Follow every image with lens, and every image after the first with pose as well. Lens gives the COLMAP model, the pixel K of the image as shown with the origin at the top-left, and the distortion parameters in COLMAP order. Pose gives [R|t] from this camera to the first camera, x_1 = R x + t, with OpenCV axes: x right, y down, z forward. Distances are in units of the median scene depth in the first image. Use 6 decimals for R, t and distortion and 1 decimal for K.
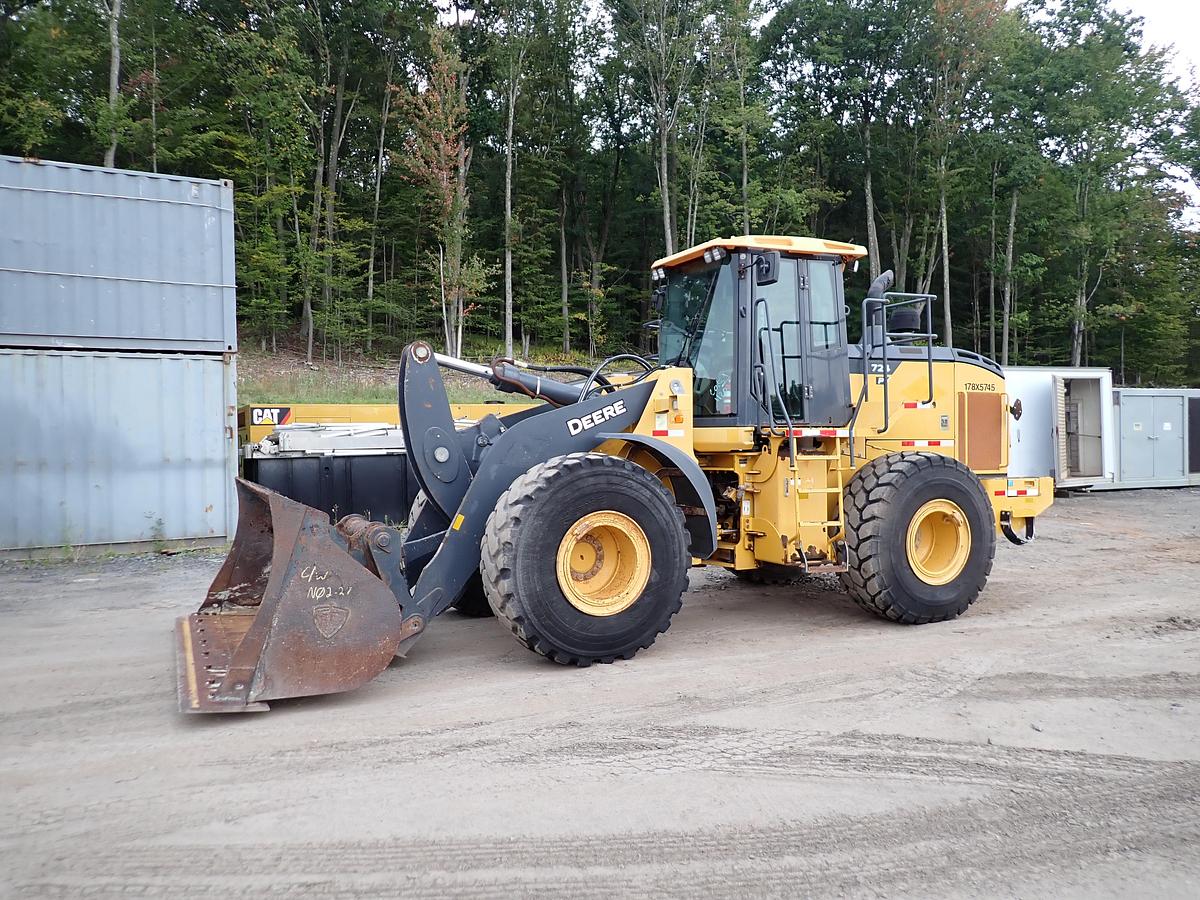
lens RADIAL K [[871.0, 0, 597.8], [0, 871.0, 454.1], [0, 0, 1]] dist [0.006775, -0.012270]
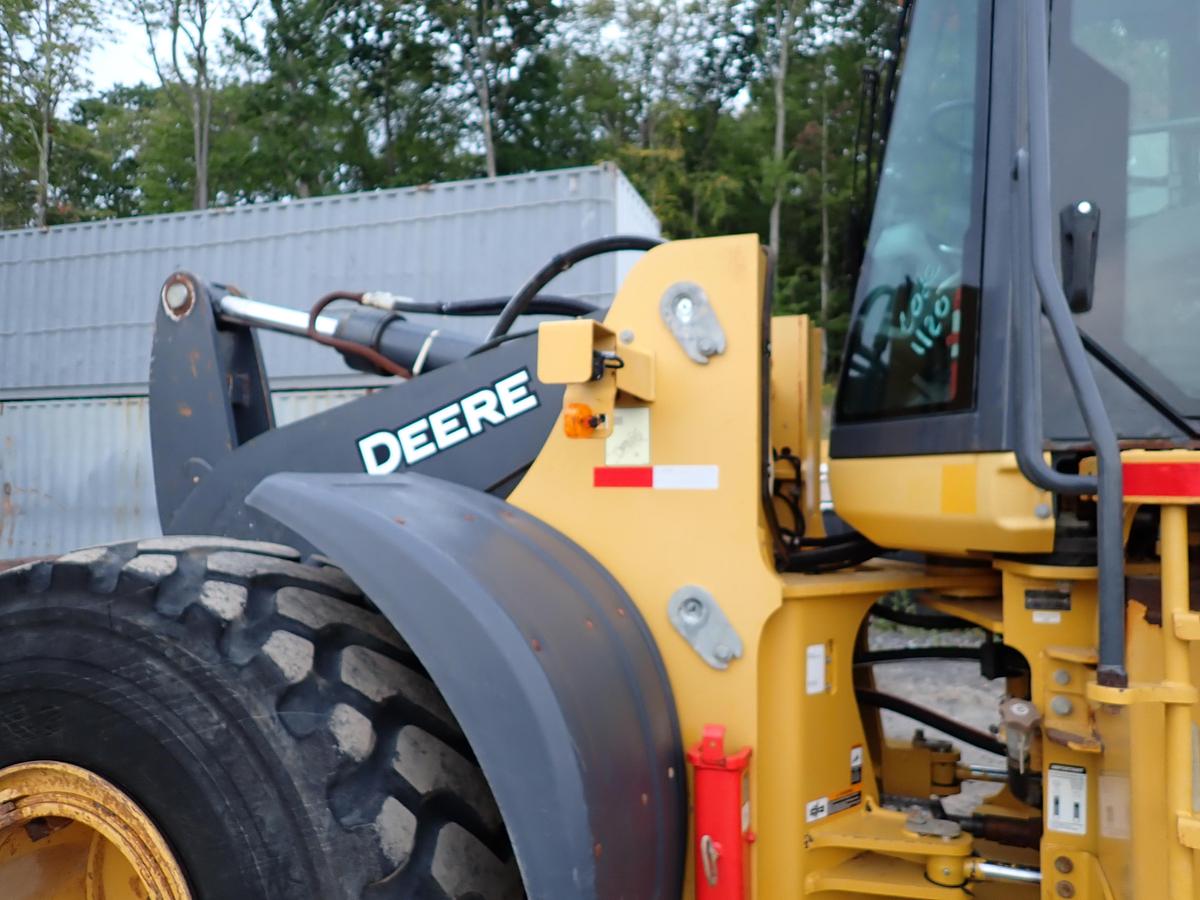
lens RADIAL K [[882.2, 0, 600.0], [0, 882.2, 450.0], [0, 0, 1]] dist [0.002162, -0.005842]
pose [[0.690362, -0.016493, -0.723276, 0.279091], [-0.027117, 0.998448, -0.048651, -0.018996], [0.722955, 0.053200, 0.688843, 0.815370]]
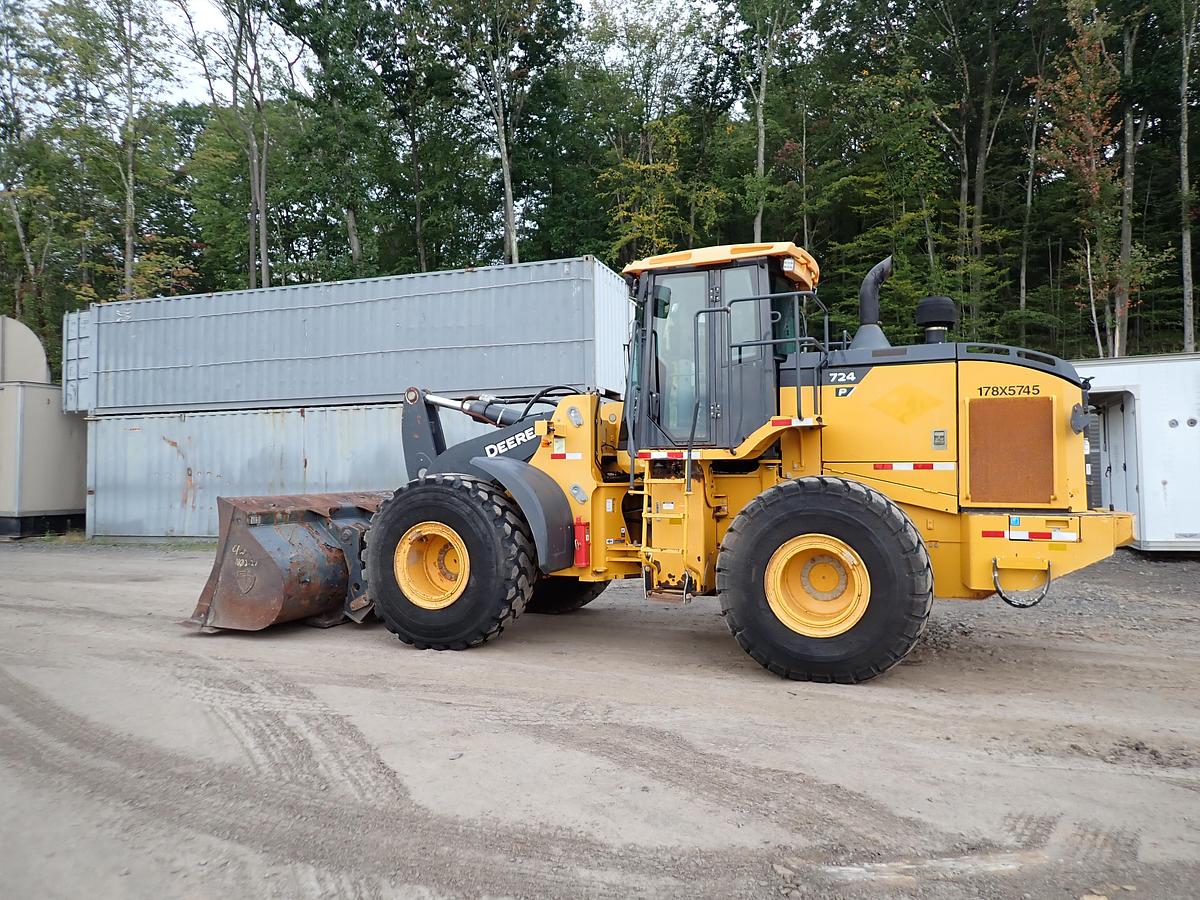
lens RADIAL K [[873.3, 0, 602.7], [0, 873.3, 447.2], [0, 0, 1]] dist [0.005928, -0.003413]
pose [[0.675887, -0.014569, -0.736861, 0.933010], [-0.008858, 0.999572, -0.027888, -0.005724], [0.736952, 0.025376, 0.675469, 0.310762]]
